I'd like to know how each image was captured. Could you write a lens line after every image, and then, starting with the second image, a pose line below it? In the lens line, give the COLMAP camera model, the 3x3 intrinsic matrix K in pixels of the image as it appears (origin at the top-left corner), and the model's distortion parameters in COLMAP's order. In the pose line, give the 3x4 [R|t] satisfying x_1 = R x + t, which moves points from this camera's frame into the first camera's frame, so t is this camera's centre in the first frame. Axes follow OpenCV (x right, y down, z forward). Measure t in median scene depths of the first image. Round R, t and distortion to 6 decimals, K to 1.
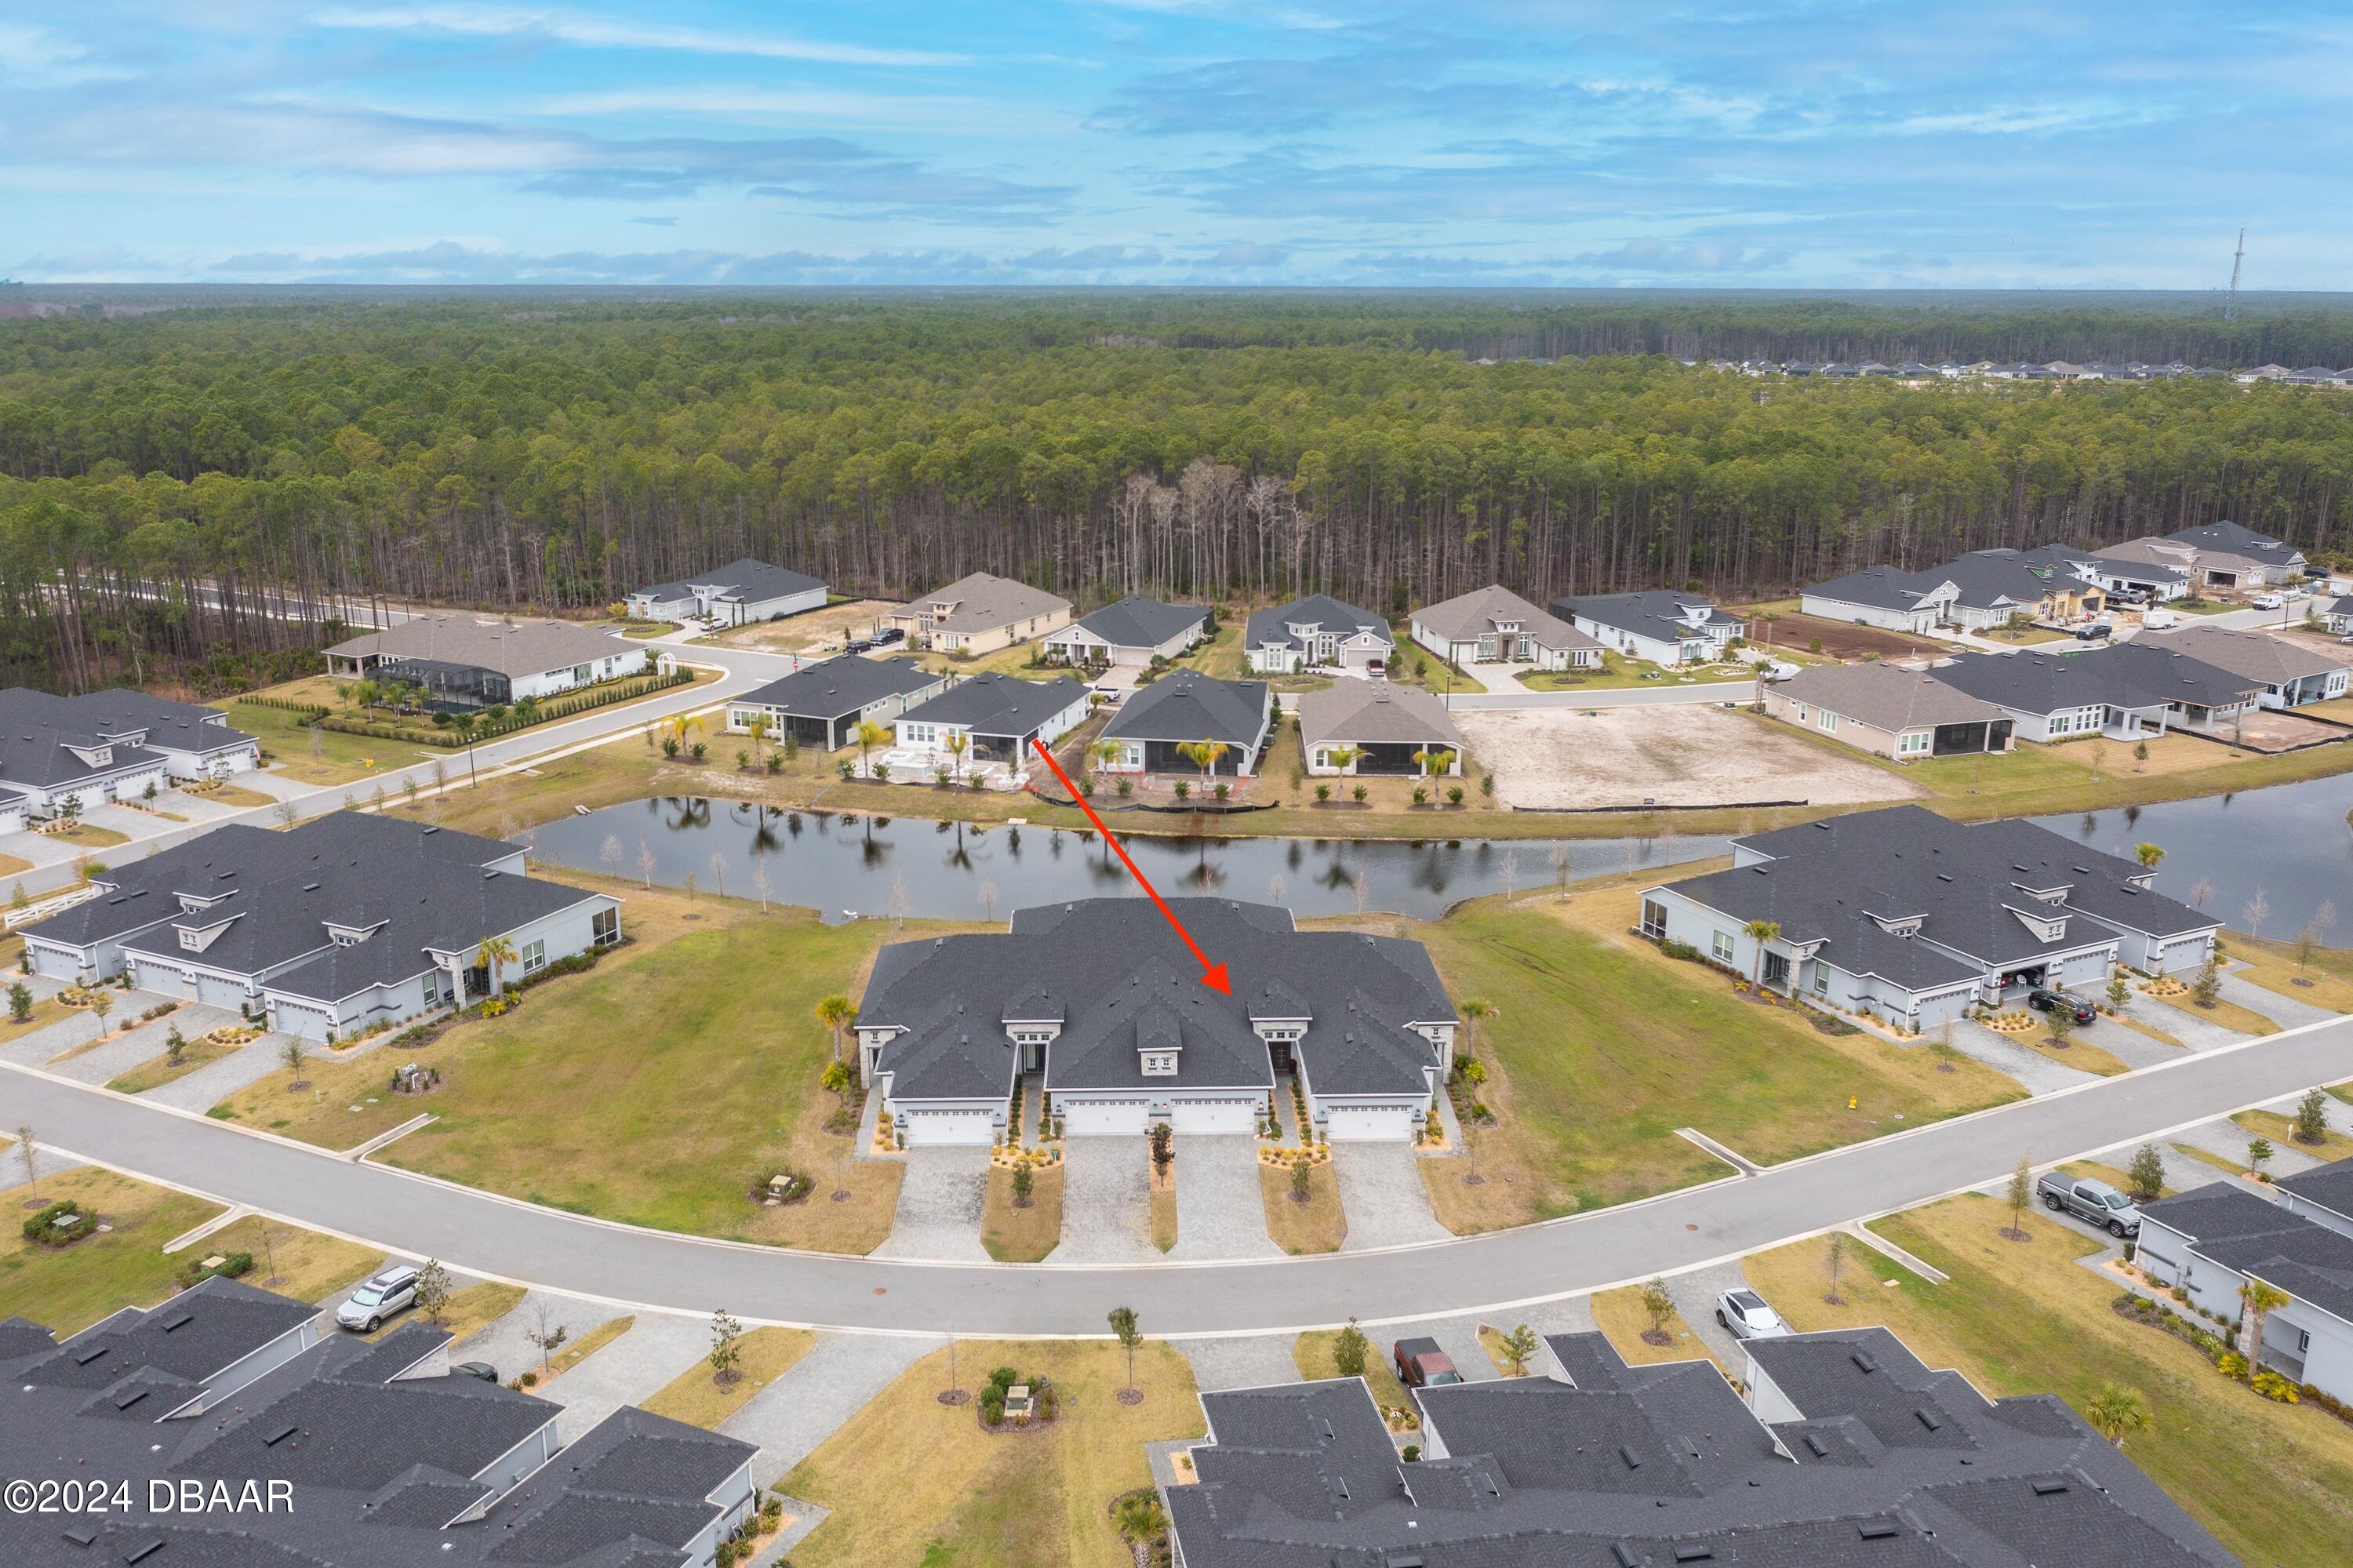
lens RADIAL K [[1833.1, 0, 1175.7], [0, 1833.1, 844.8], [0, 0, 1]] dist [0.001210, 0.007264]
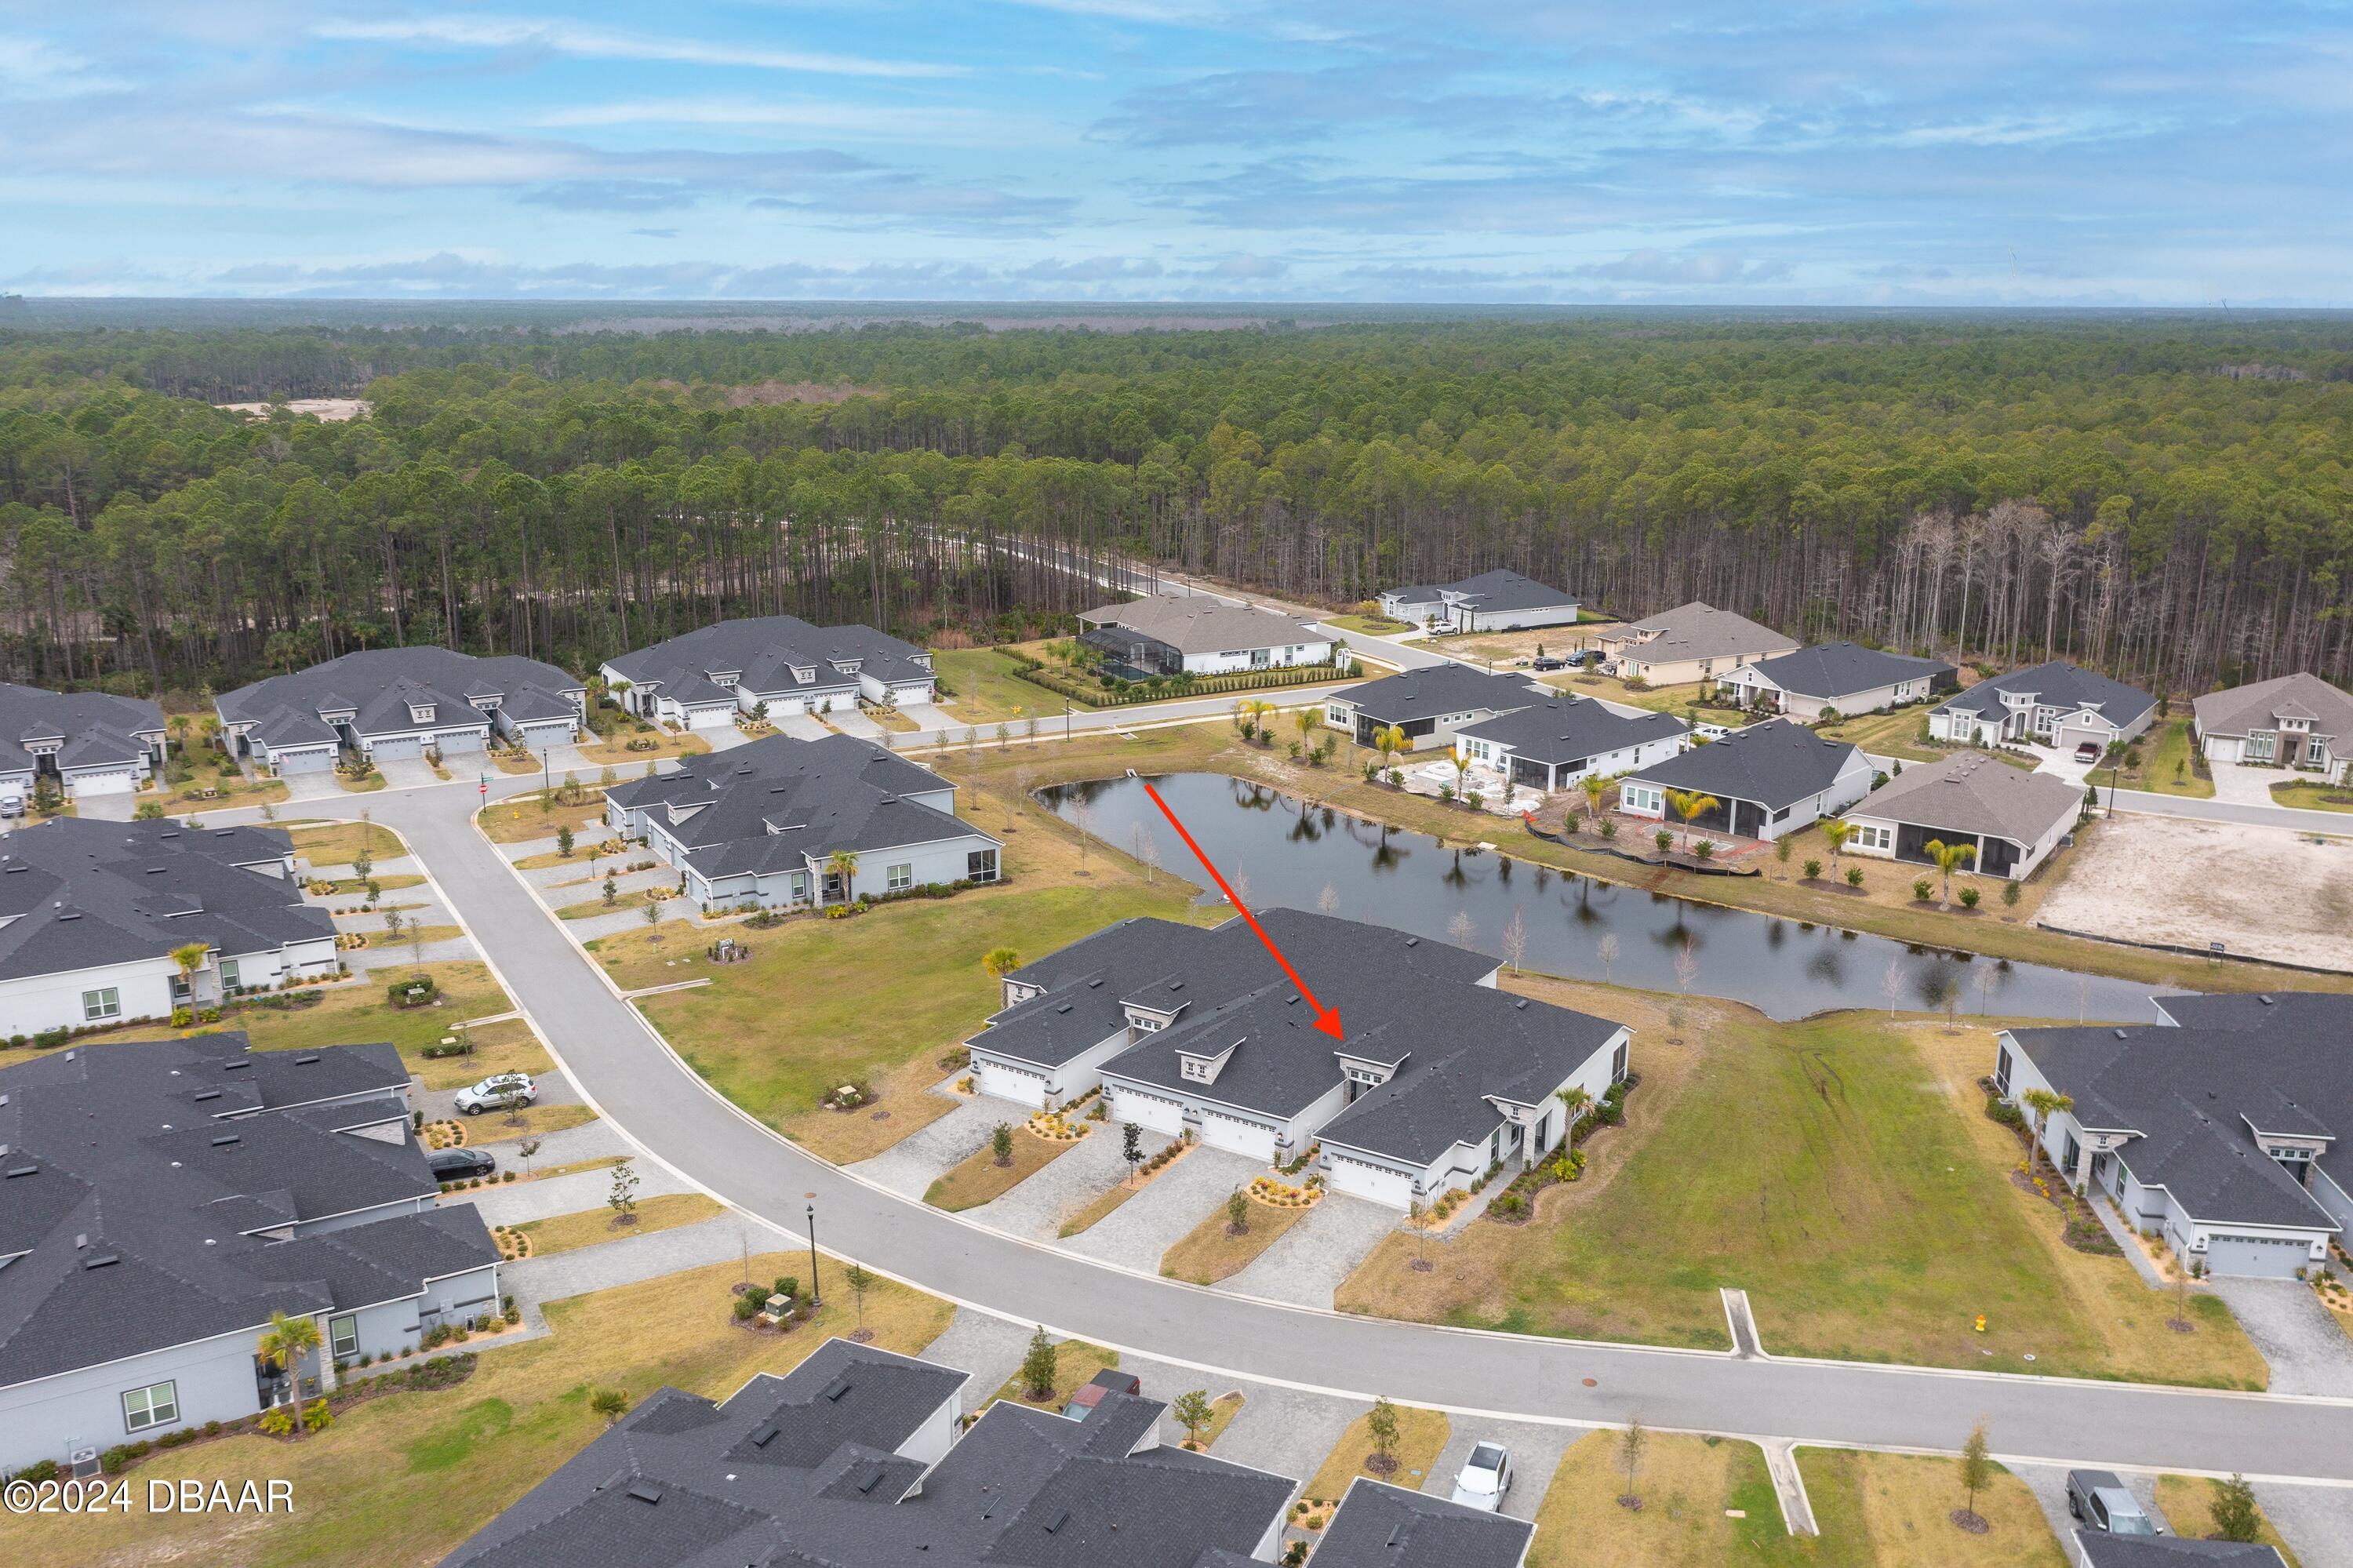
lens RADIAL K [[1863.9, 0, 1176.5], [0, 1863.9, 784.0], [0, 0, 1]] dist [0.008967, -0.000160]
pose [[0.834447, 0.141954, -0.532491, 0.376635], [-0.165680, 0.986174, 0.003268, -0.026665], [0.525593, 0.085496, 0.846429, 0.092282]]
